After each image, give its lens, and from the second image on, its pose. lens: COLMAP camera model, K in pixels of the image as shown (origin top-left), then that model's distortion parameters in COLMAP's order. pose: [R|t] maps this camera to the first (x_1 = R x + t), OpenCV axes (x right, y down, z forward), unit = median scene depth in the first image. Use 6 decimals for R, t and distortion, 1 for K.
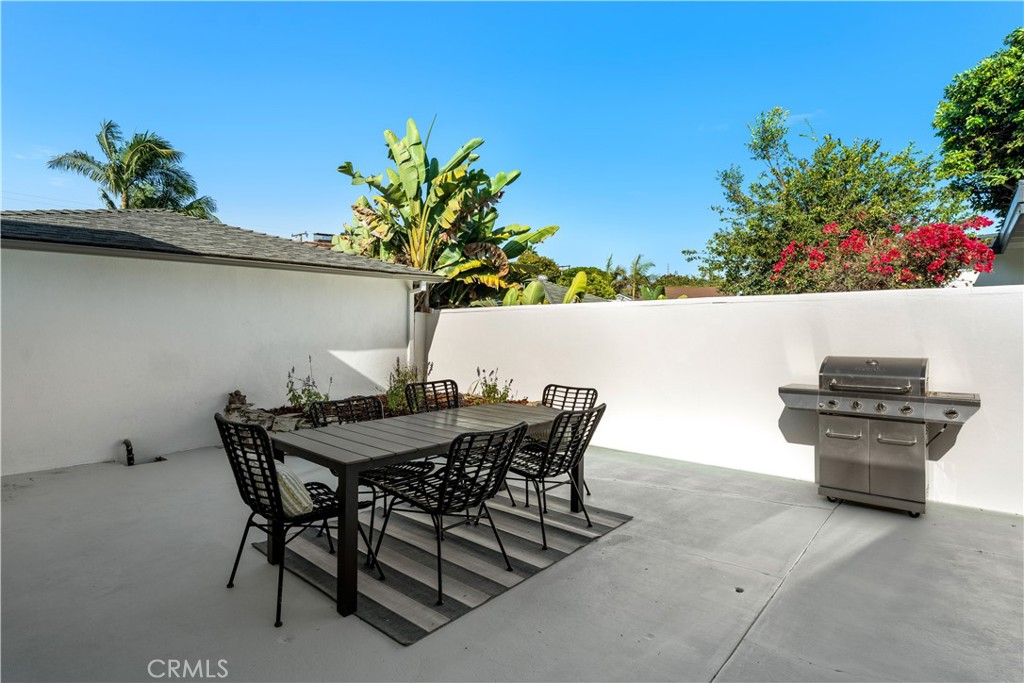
lens RADIAL K [[517.3, 0, 477.8], [0, 517.3, 325.9], [0, 0, 1]] dist [0.001010, 0.000218]
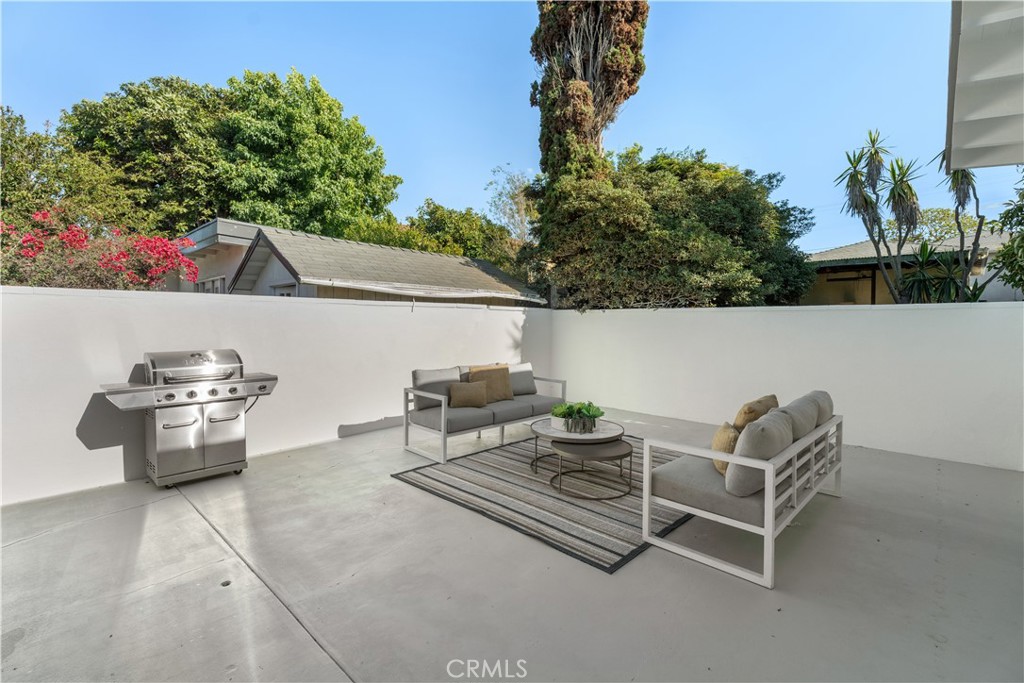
lens RADIAL K [[467.7, 0, 512.0], [0, 467.7, 341.5], [0, 0, 1]] dist [-0.001050, -0.000250]
pose [[0.013288, -0.036387, 0.999249, -0.173777], [-0.001622, 0.999336, 0.036412, 0.001052], [-0.999910, -0.002105, 0.013220, 0.193677]]
